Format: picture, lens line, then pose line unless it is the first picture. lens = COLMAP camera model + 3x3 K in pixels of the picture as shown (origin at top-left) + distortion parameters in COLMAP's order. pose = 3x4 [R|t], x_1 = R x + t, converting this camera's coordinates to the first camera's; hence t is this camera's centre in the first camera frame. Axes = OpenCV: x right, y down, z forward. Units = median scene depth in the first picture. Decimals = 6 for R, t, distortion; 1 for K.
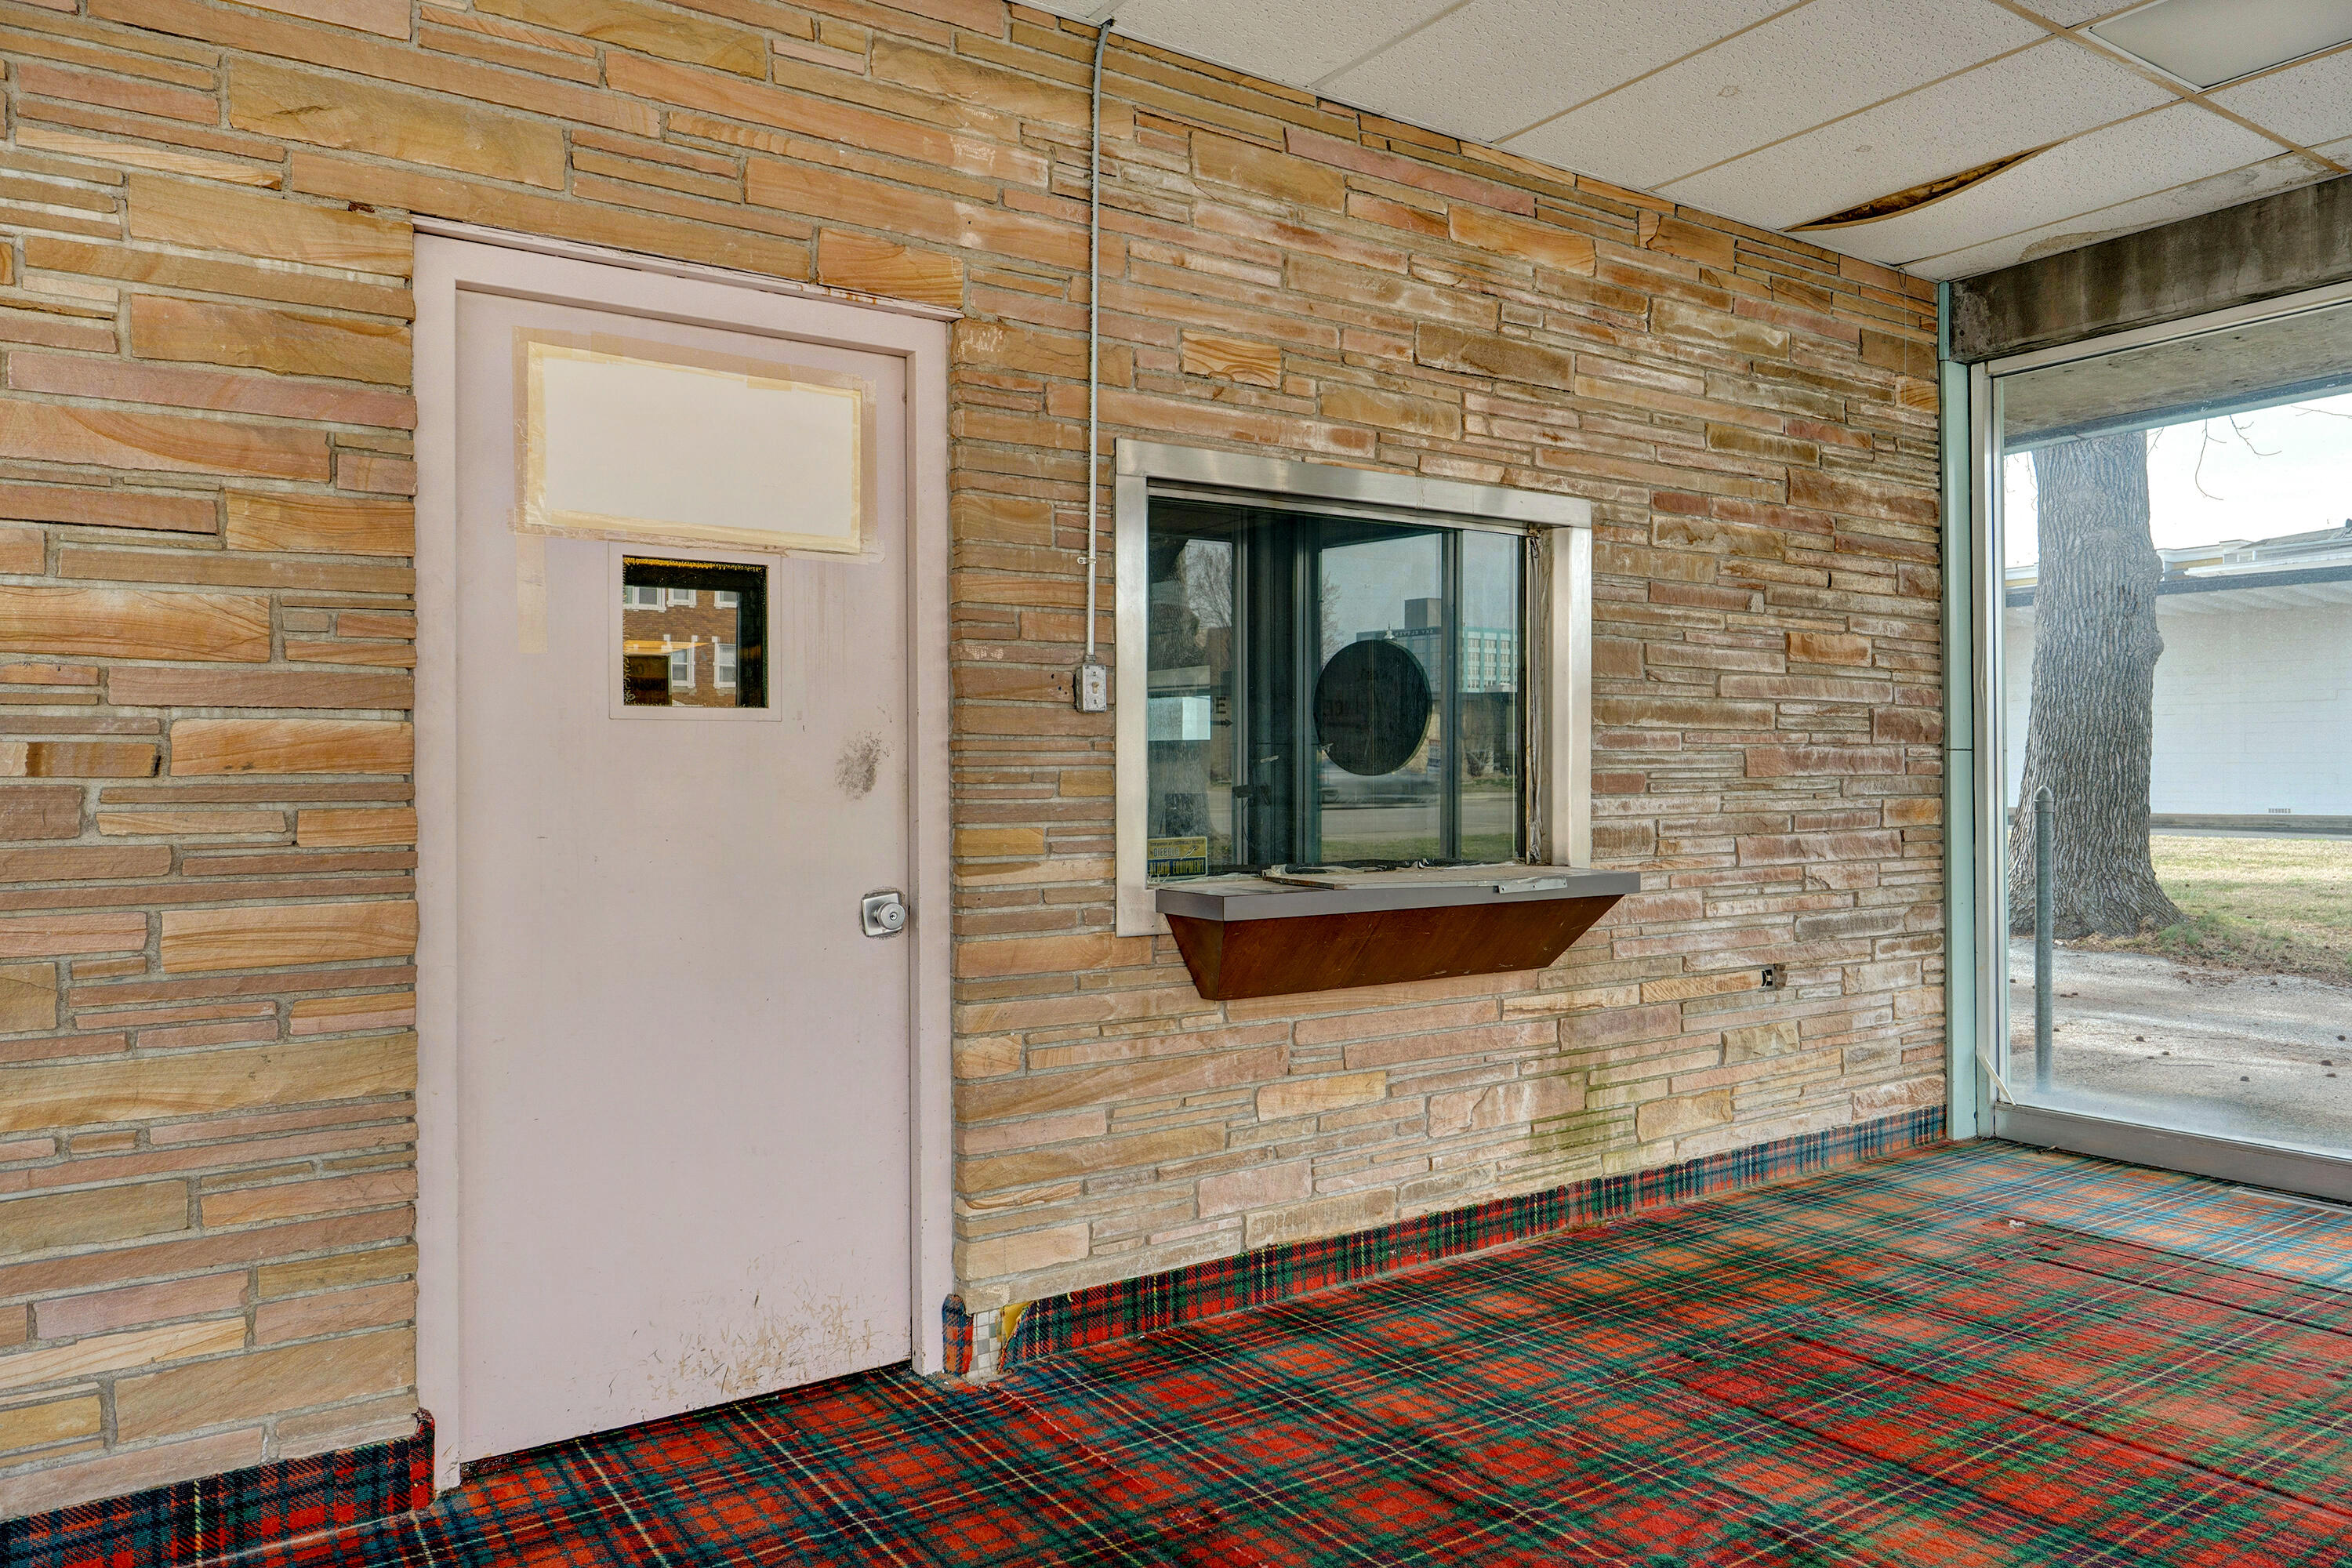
lens RADIAL K [[1628.5, 0, 1176.0], [0, 1628.5, 784.0], [0, 0, 1]] dist [-0.000102, 0.002399]
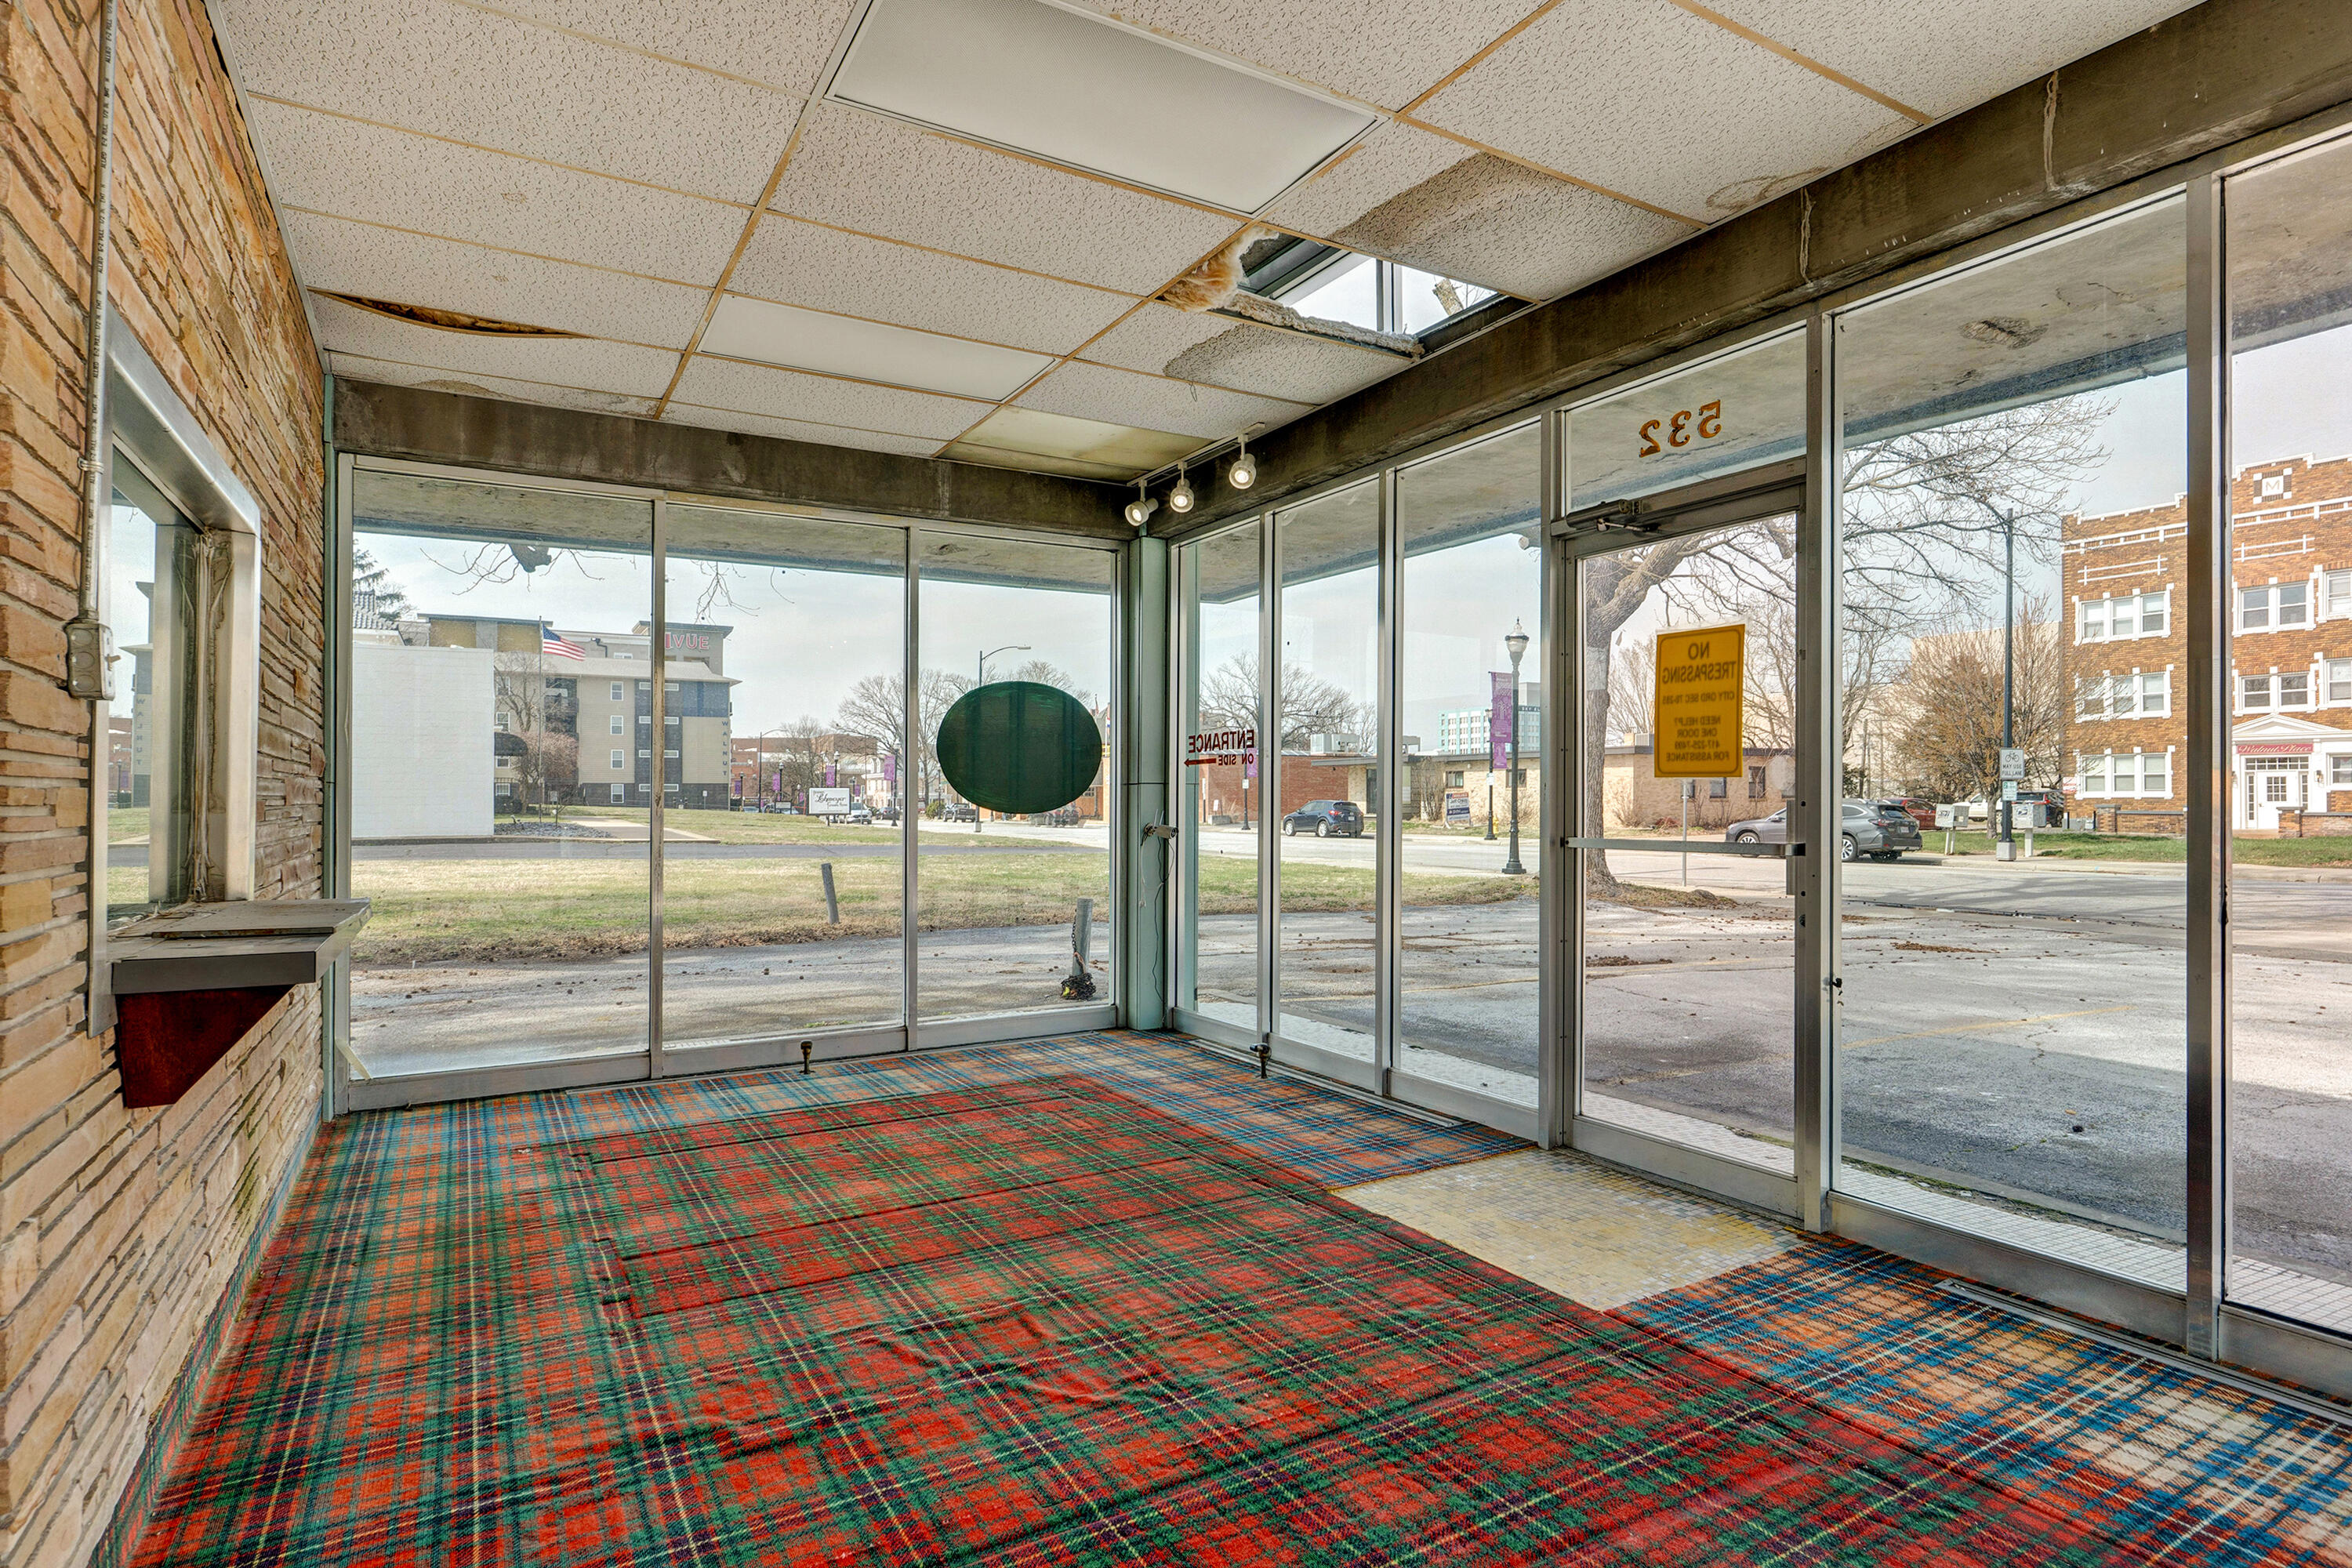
lens RADIAL K [[1203.9, 0, 1172.4], [0, 1203.9, 824.5], [0, 0, 1]] dist [0.000108, -0.000135]
pose [[0.071238, -0.015119, 0.997345, -0.480011], [0.007662, 0.999864, 0.014610, 0.000398], [-0.997430, 0.006601, 0.071344, 0.502578]]
